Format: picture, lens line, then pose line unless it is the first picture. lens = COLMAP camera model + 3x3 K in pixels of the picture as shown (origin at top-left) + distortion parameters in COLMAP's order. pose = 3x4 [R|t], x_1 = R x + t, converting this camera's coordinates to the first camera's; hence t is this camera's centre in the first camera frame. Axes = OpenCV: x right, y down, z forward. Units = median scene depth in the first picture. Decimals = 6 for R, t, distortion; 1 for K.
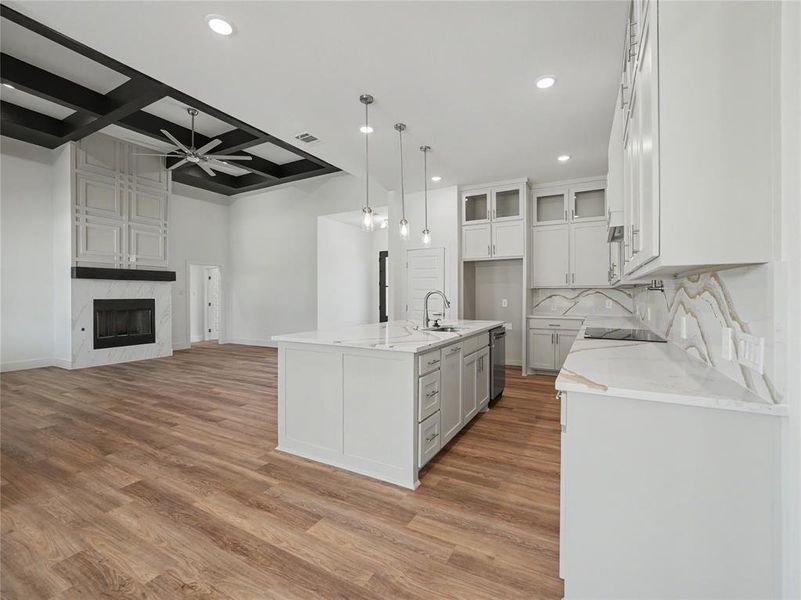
lens RADIAL K [[357.8, 0, 401.7], [0, 357.8, 296.1], [0, 0, 1]] dist [-0.007512, 0.000355]
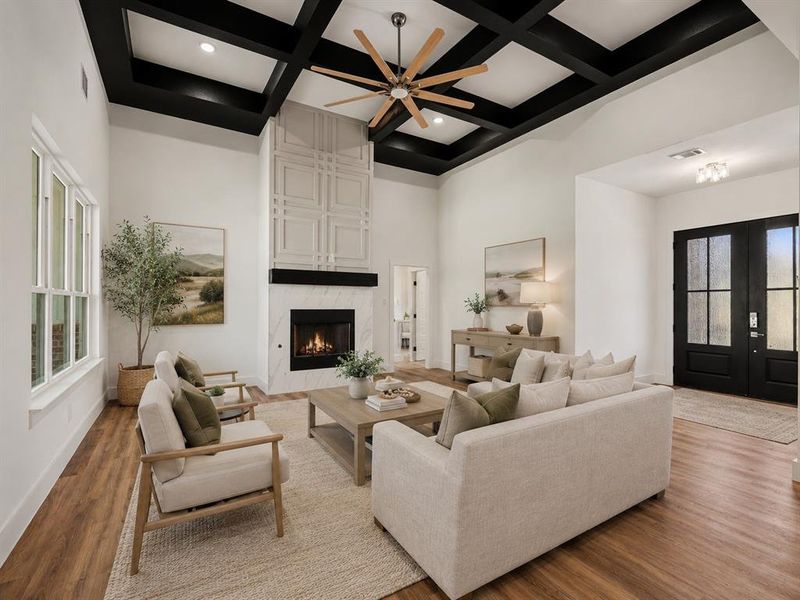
lens RADIAL K [[384.7, 0, 401.9], [0, 384.7, 303.4], [0, 0, 1]] dist [-0.013007, 0.000004]
pose [[0.869057, 0.002863, -0.494703, -0.217123], [-0.006810, 0.999958, -0.006177, -0.000350], [0.494665, 0.008737, 0.869040, 0.370909]]
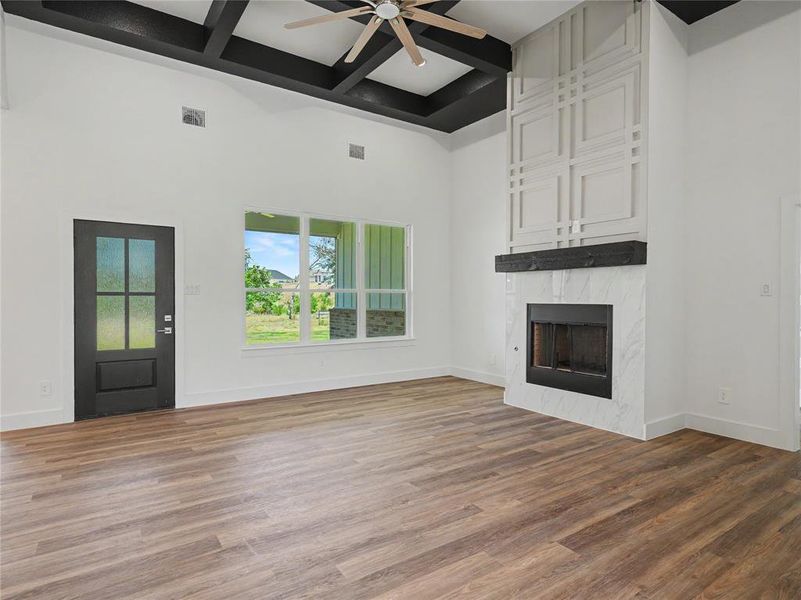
lens RADIAL K [[449.1, 0, 399.2], [0, 449.1, 302.4], [0, 0, 1]] dist [0.002077, -0.003625]
pose [[-0.449972, 0.008303, -0.893004, -0.051762], [-0.001737, 0.999947, 0.010172, -0.000622], [0.893041, 0.006129, -0.449934, 1.172107]]
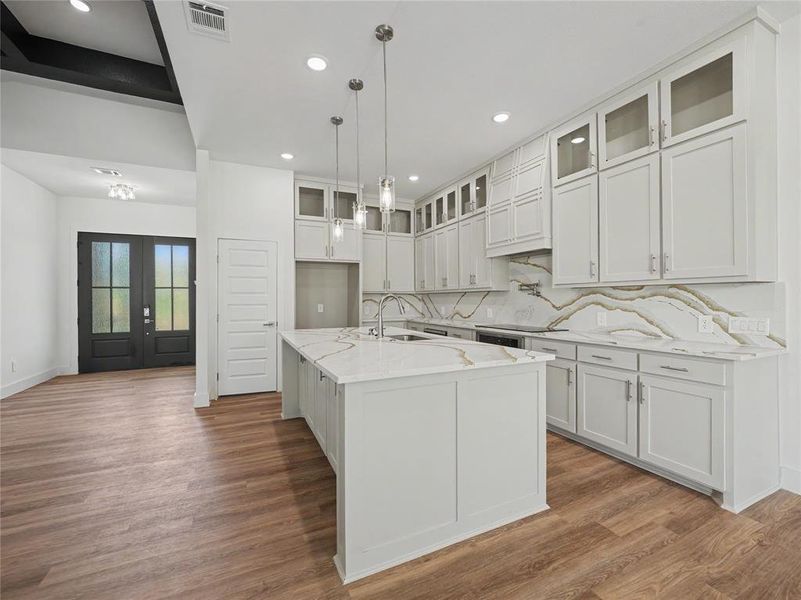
lens RADIAL K [[344.8, 0, 404.2], [0, 344.8, 299.5], [0, 0, 1]] dist [-0.016142, 0.001803]
pose [[0.580932, -0.002833, 0.813947, -0.333711], [0.006546, 0.999978, -0.001192, -0.000834], [-0.813926, 0.006020, 0.580938, 0.288815]]
